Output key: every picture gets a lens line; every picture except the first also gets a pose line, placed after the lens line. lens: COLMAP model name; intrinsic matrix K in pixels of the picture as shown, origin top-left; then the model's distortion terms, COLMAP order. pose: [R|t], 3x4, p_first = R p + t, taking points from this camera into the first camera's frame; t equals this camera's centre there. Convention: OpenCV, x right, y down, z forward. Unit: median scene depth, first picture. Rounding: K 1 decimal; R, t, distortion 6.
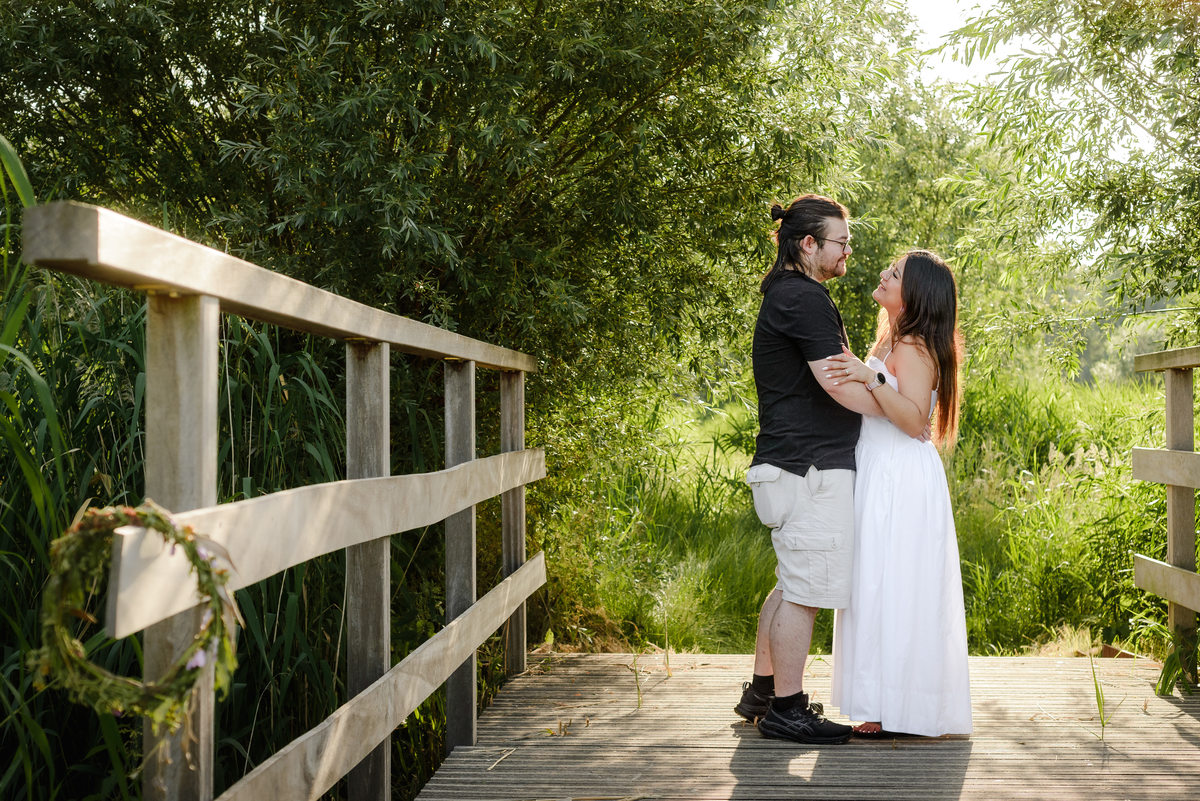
lens RADIAL K [[1717.9, 0, 599.4], [0, 1717.9, 351.3], [0, 0, 1]] dist [0.009246, -0.009925]
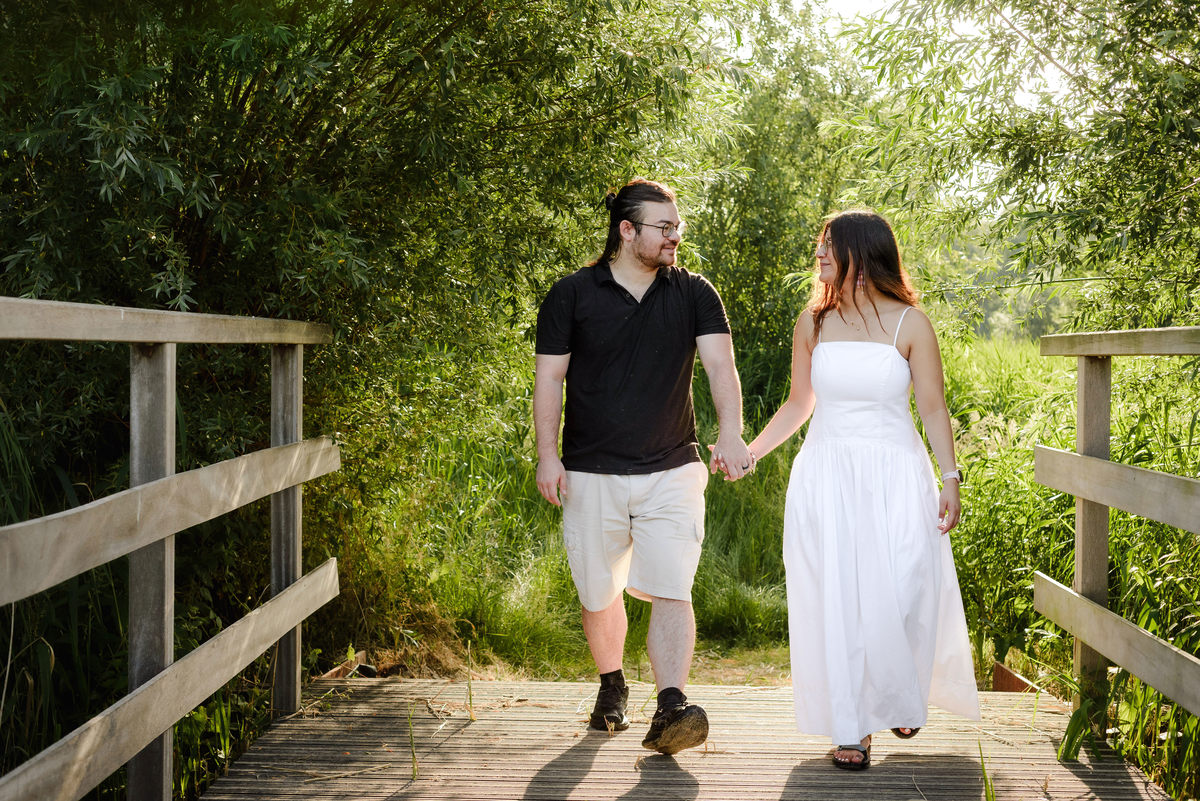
lens RADIAL K [[1677.4, 0, 599.3], [0, 1677.4, 359.8], [0, 0, 1]] dist [0.014338, 0.046379]
pose [[0.998593, 0.015451, 0.050730, 0.048658], [-0.017353, 0.999155, 0.037265, -0.011298], [-0.050111, -0.038093, 0.998017, 0.171287]]
